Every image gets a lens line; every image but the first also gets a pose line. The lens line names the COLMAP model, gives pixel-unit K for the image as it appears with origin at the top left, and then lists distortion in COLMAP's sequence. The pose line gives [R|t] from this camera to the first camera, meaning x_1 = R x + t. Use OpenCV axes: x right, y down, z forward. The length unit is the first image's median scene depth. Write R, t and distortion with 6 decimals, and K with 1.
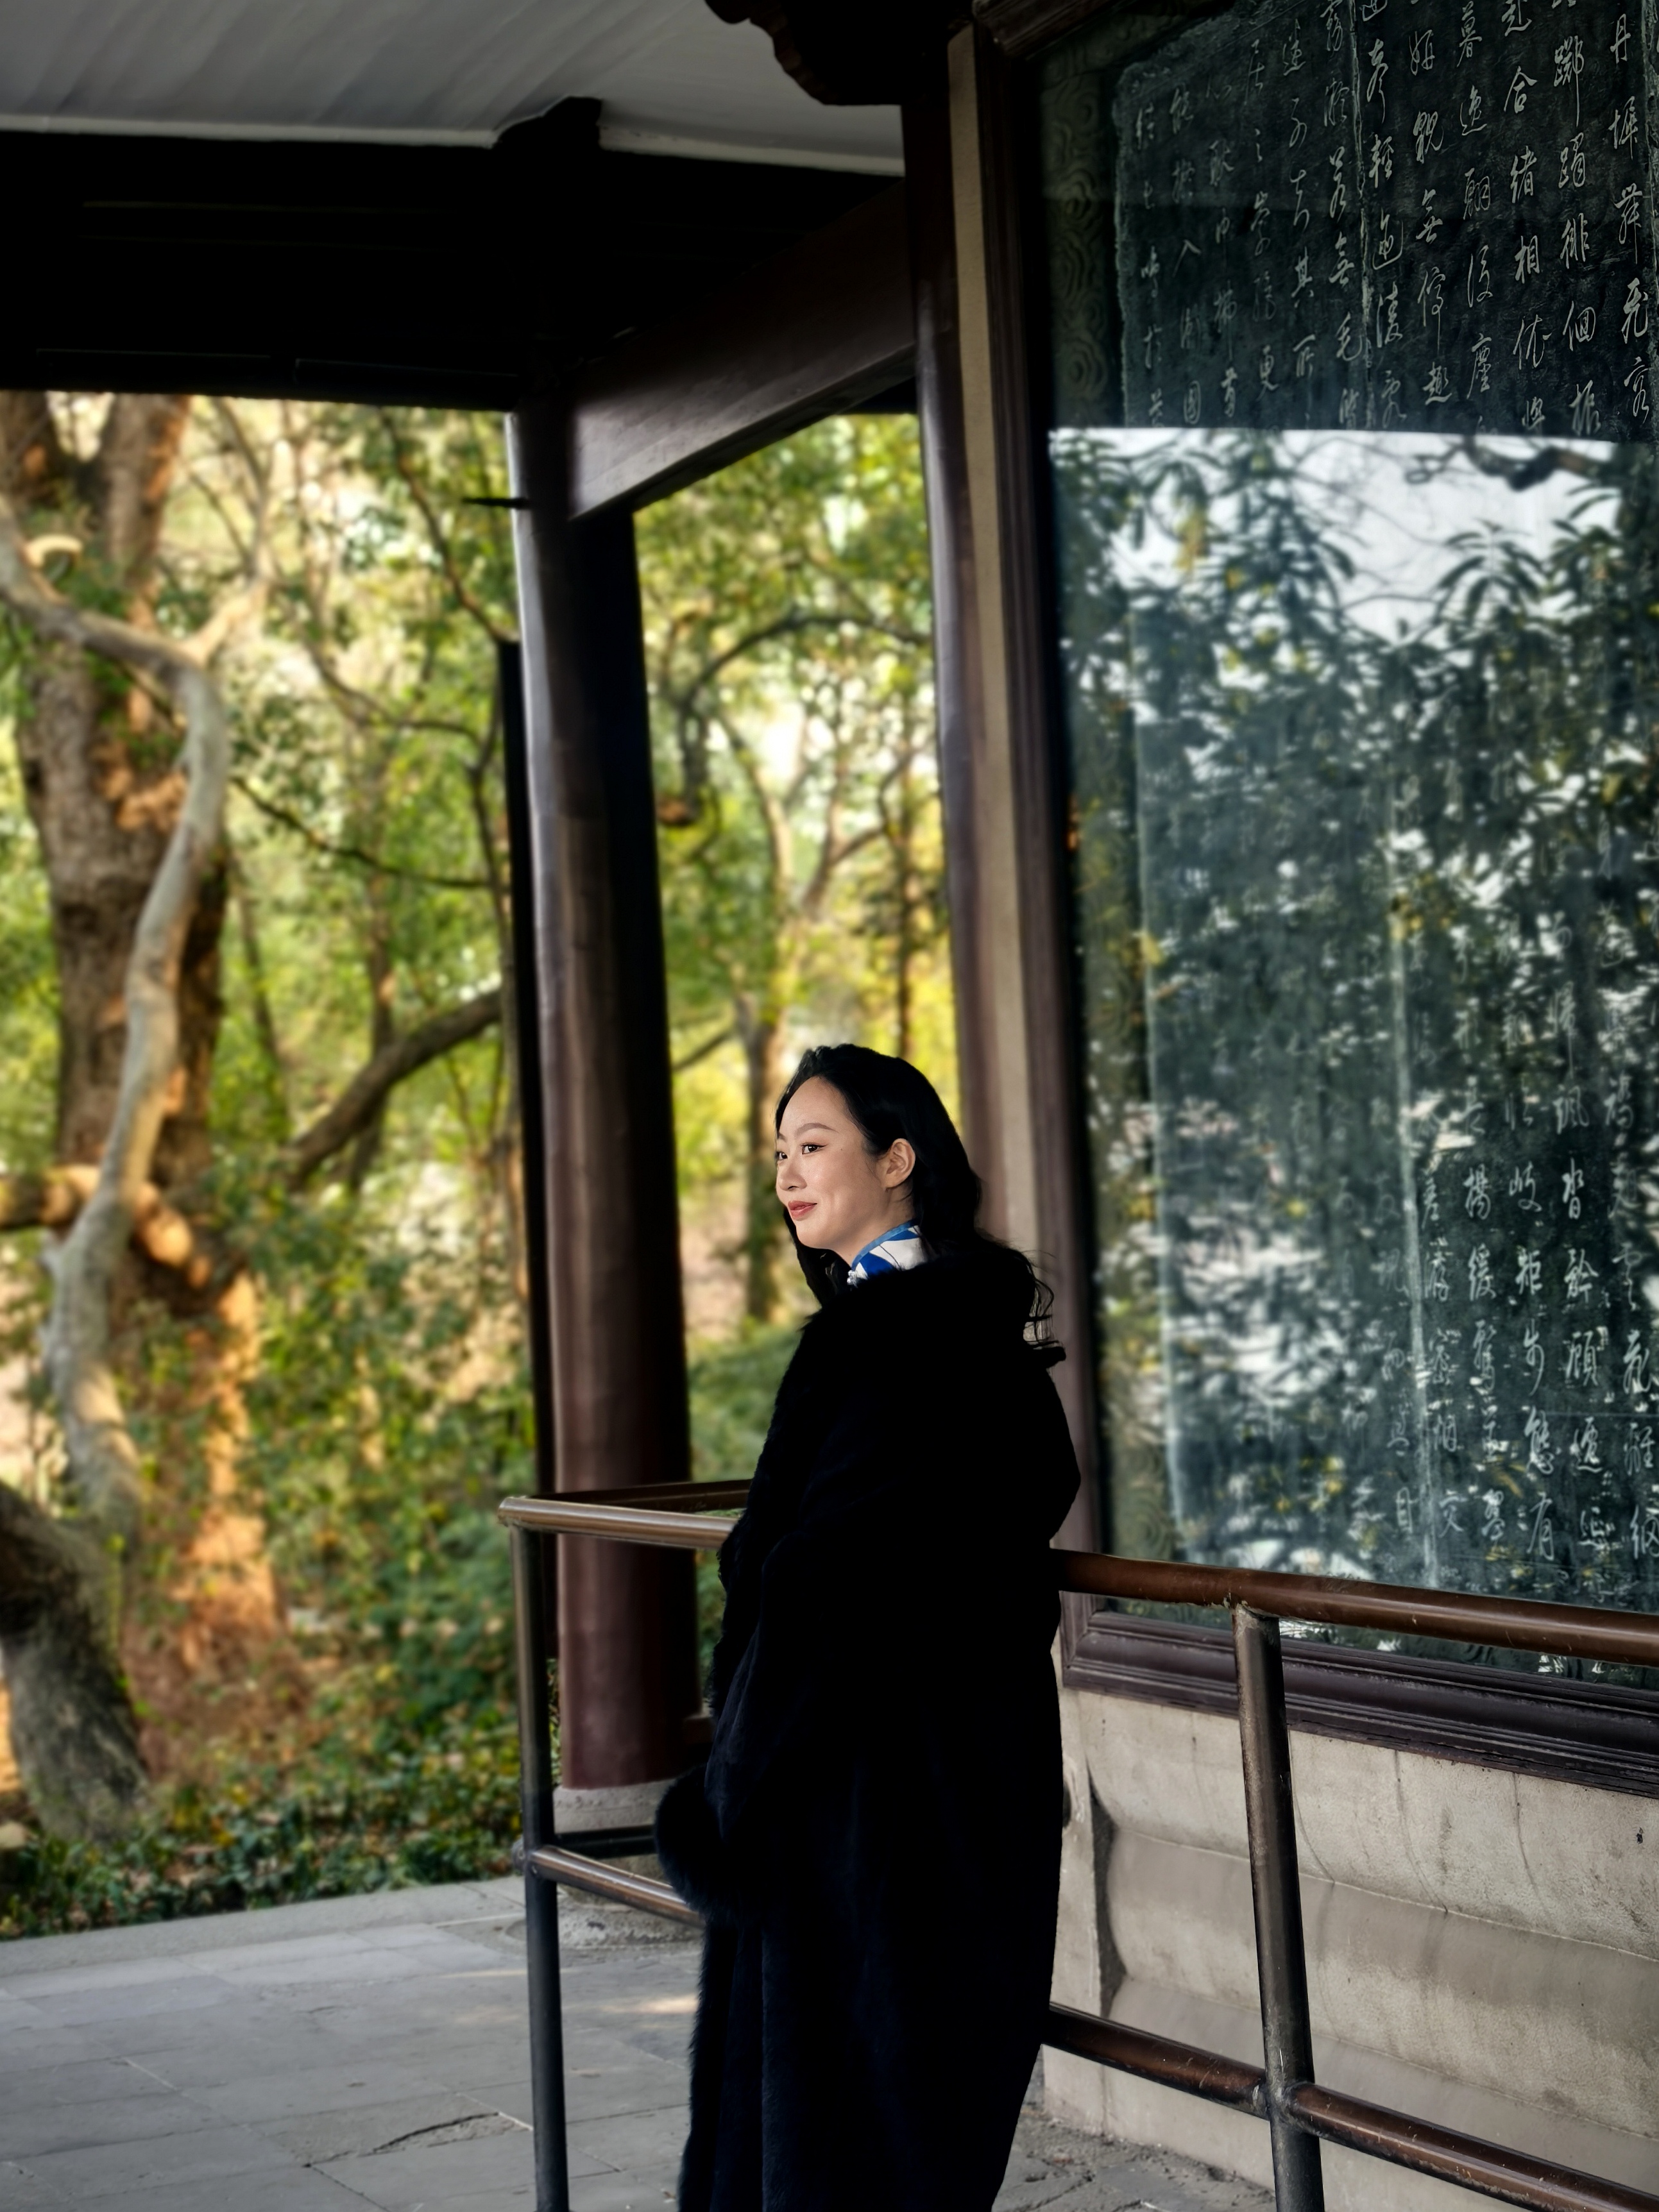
lens RADIAL K [[4131.9, 0, 829.5], [0, 4131.9, 1106.0], [0, 0, 1]] dist [0.449825, -2.123519]
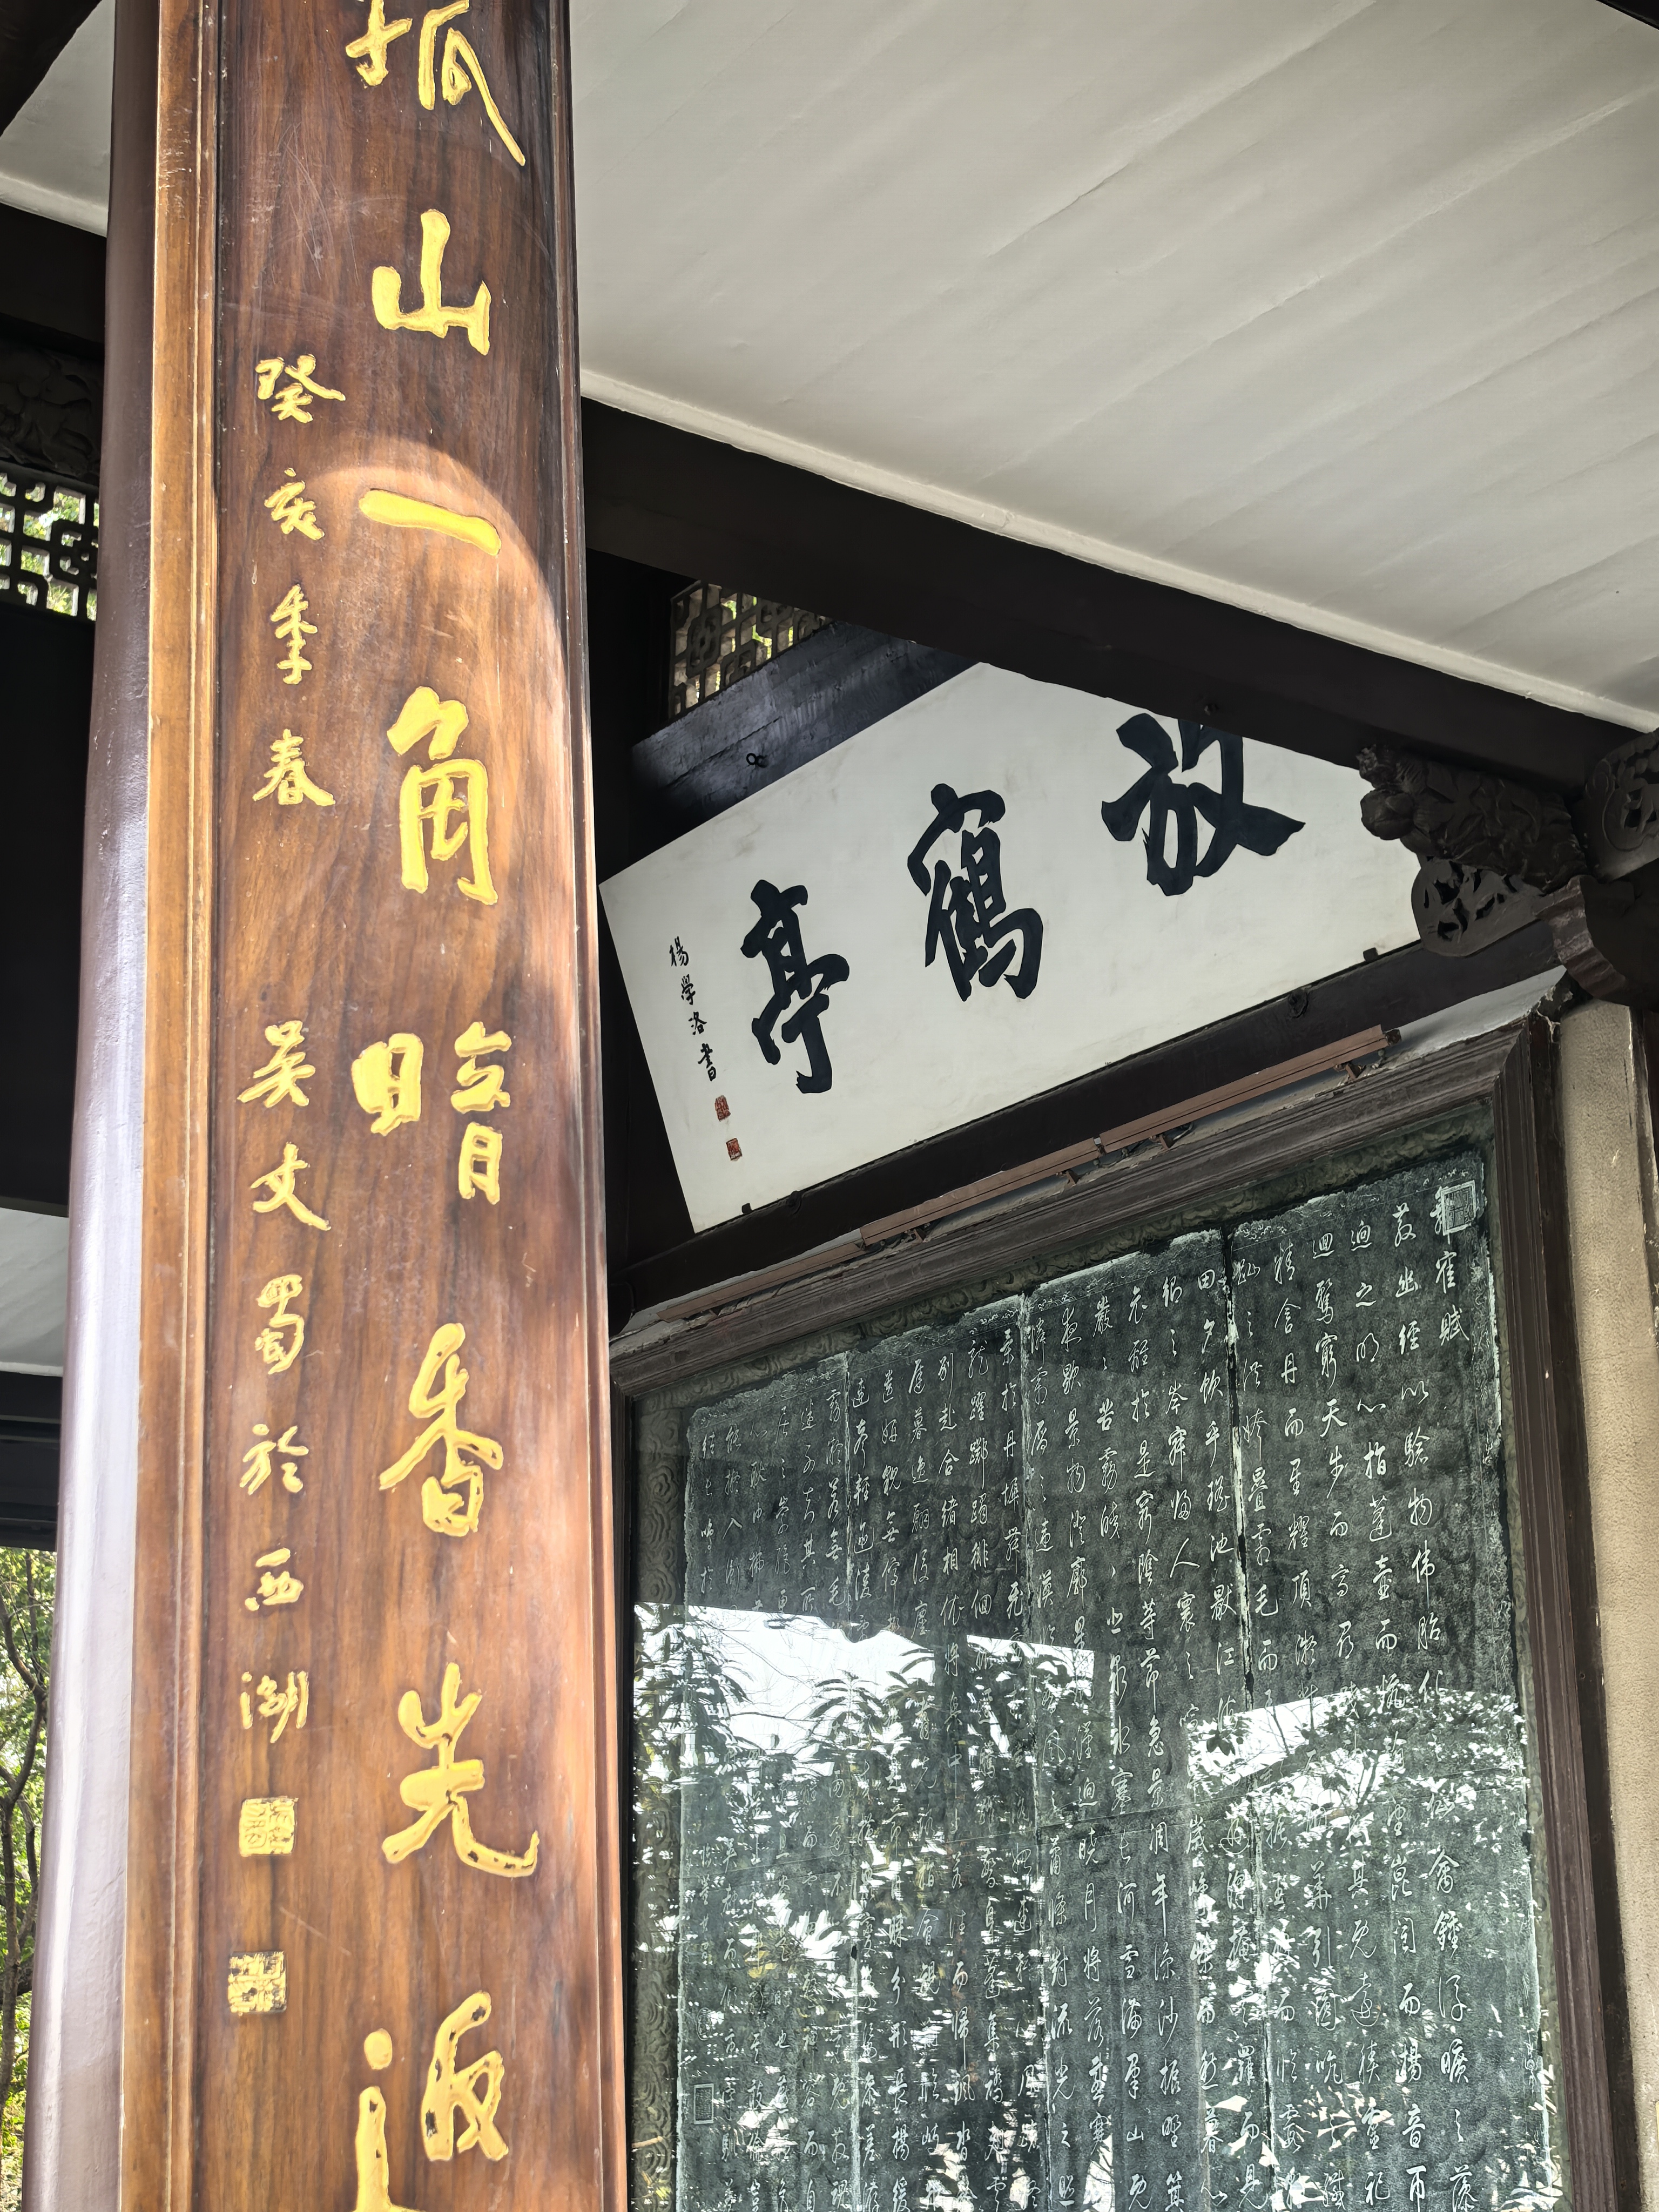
lens RADIAL K [[3487.6, 0, 820.5], [0, 3487.6, 1137.8], [0, 0, 1]] dist [0.326815, -1.784316]
pose [[0.983398, 0.091530, 0.156684, -0.111563], [-0.046026, 0.961043, -0.272539, 0.020292], [-0.175526, 0.260803, 0.949301, -0.340595]]
